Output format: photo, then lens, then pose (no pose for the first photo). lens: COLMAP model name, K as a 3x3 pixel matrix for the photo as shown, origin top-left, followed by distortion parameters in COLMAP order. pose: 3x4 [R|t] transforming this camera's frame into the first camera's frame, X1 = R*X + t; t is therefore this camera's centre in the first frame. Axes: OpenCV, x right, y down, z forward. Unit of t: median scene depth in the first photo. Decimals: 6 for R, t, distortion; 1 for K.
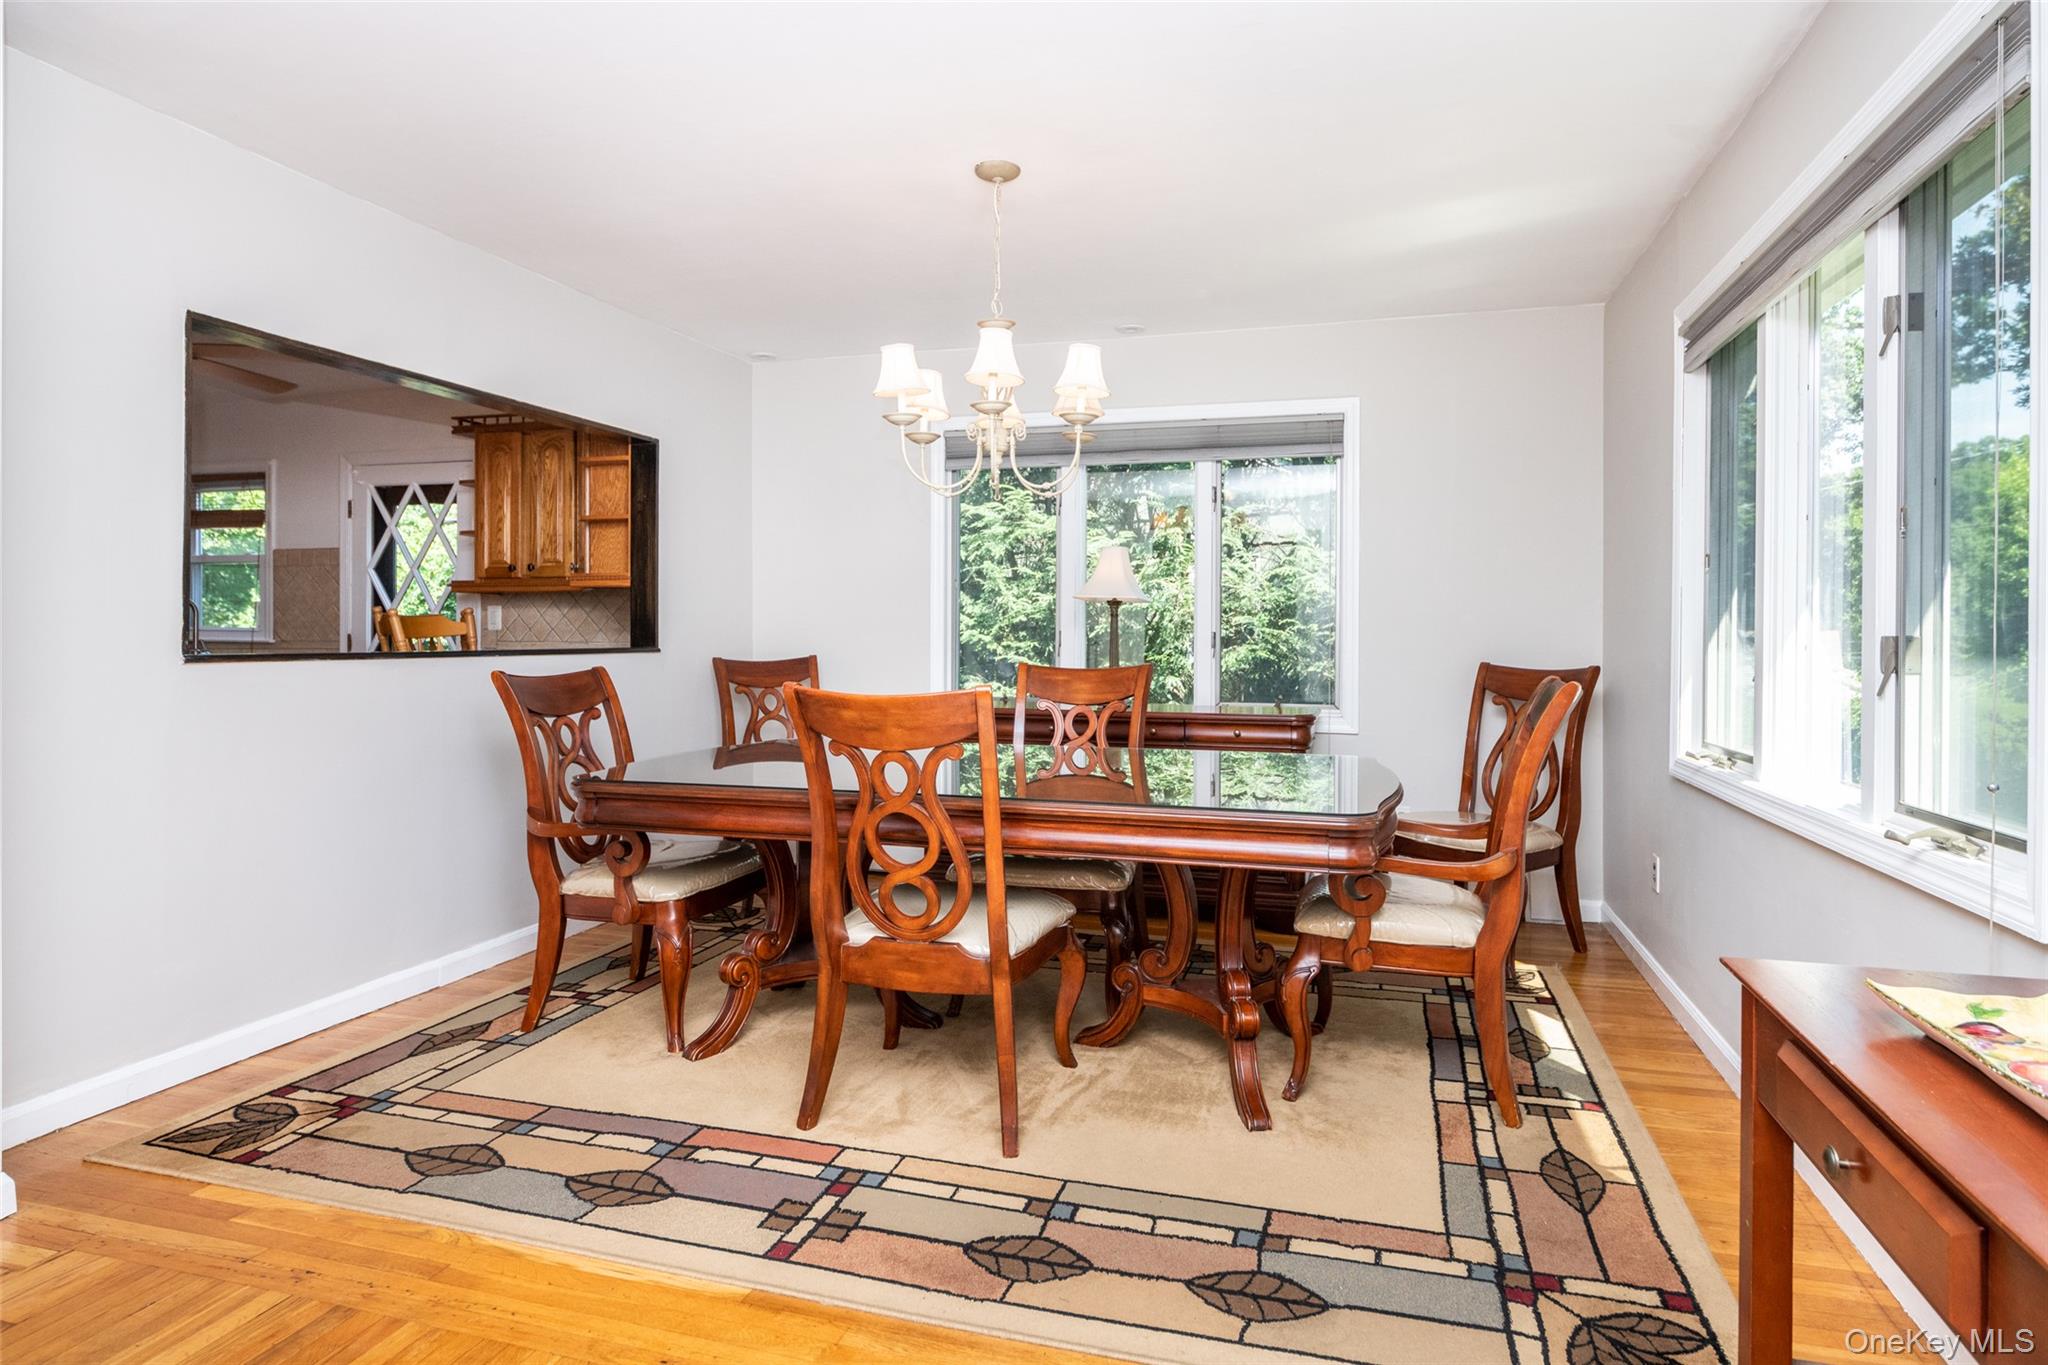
lens RADIAL K [[1098.2, 0, 1018.8], [0, 1098.2, 666.9], [0, 0, 1]] dist [-0.003684, -0.002388]
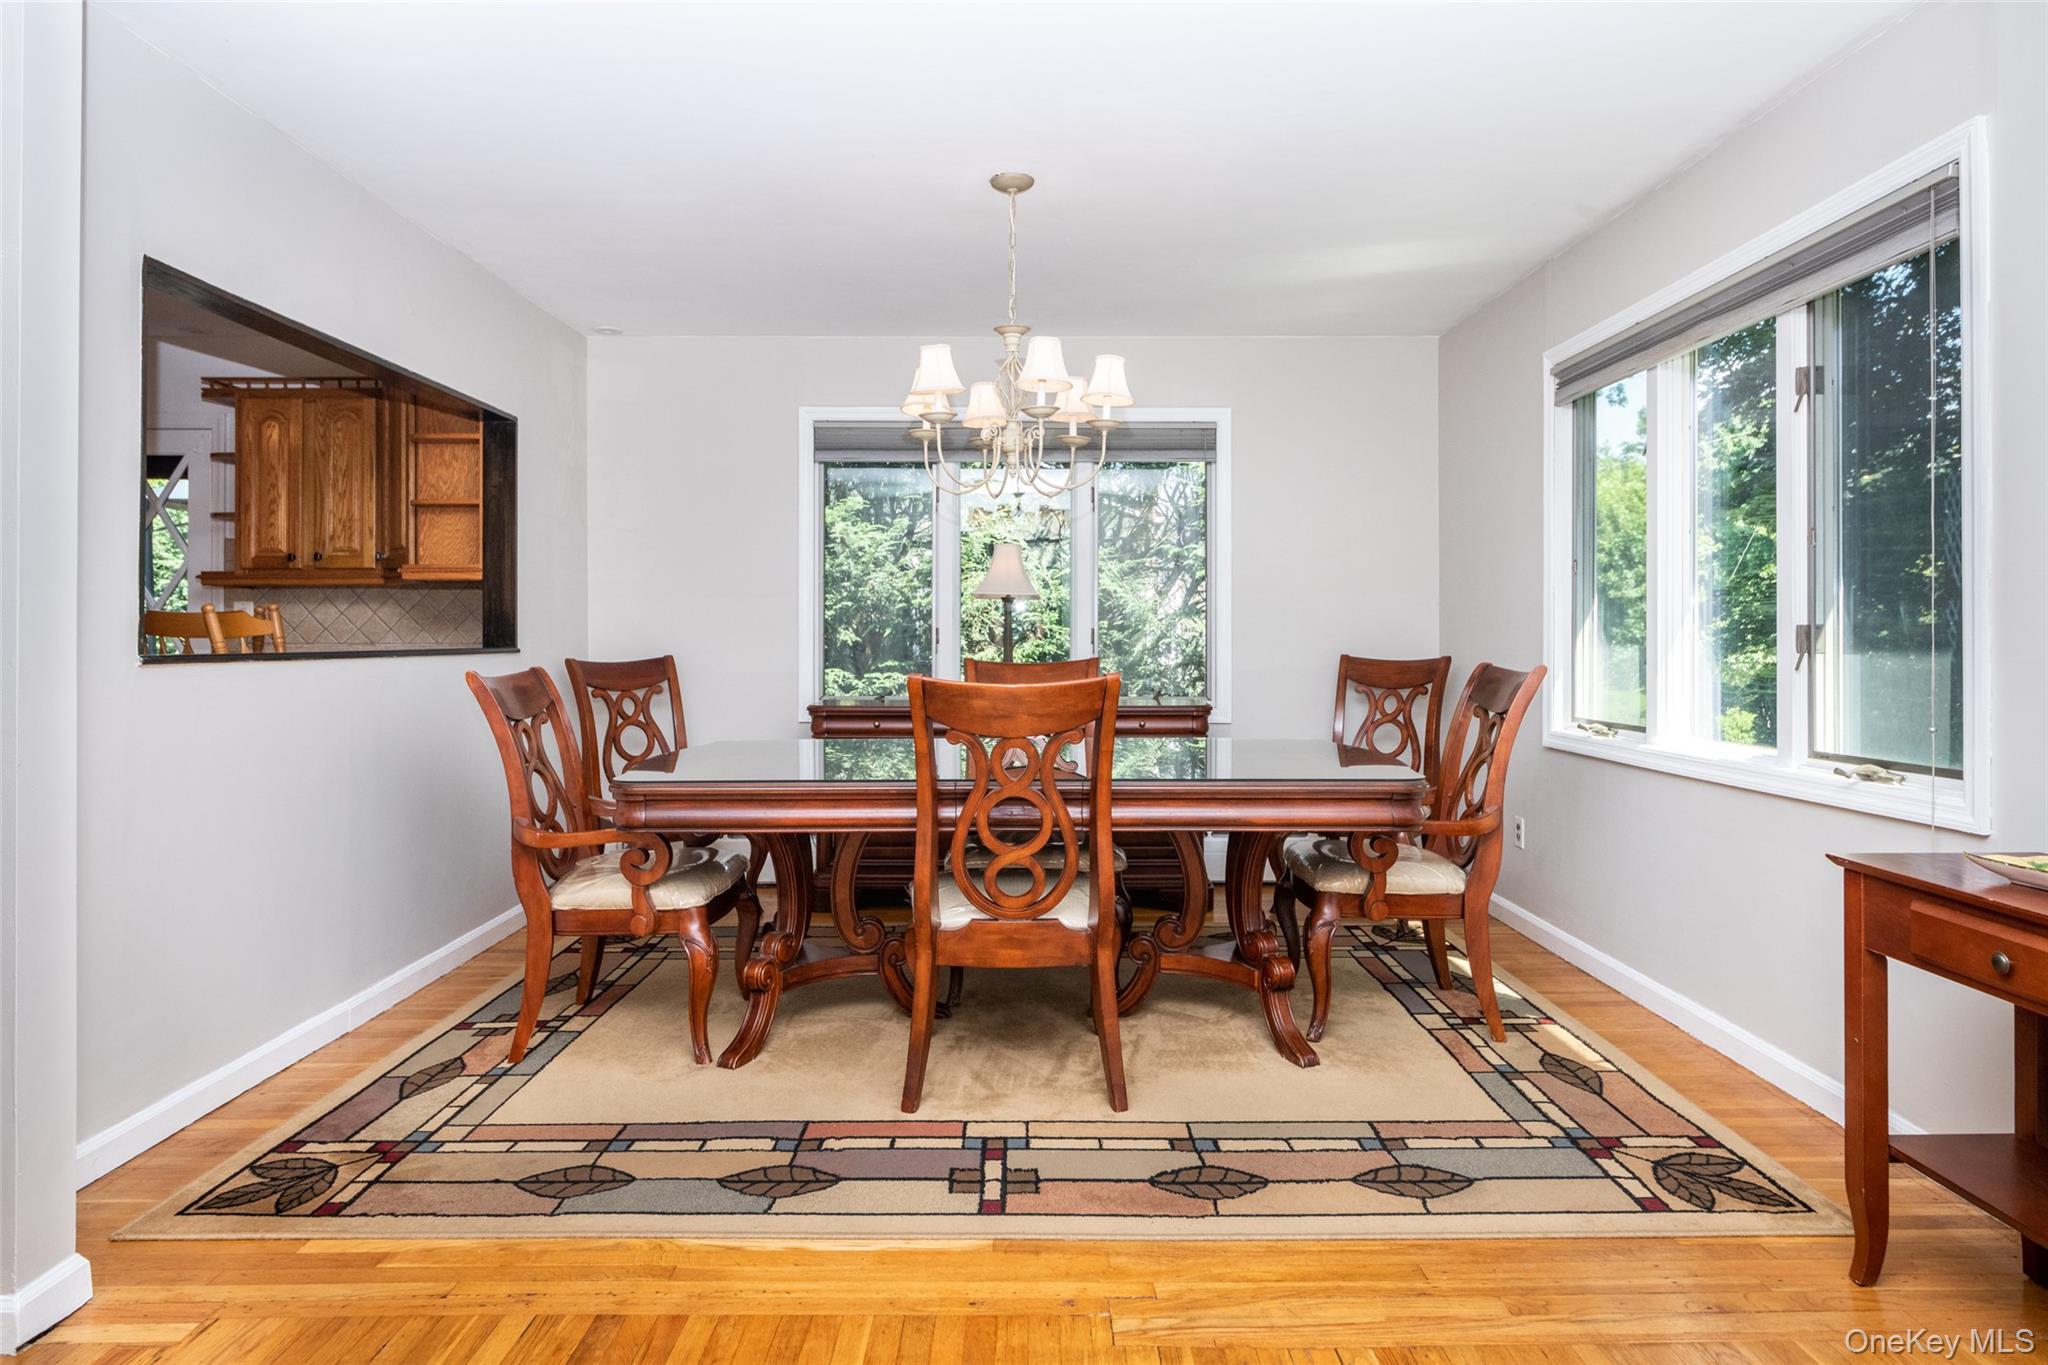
lens RADIAL K [[1168.4, 0, 1018.8], [0, 1168.4, 665.7], [0, 0, 1]] dist [-0.000689, -0.001590]
pose [[0.963008, -0.012551, 0.269181, -0.376460], [0.013366, 0.999910, -0.001194, 0.007803], [-0.269142, 0.004748, 0.963089, -0.075659]]
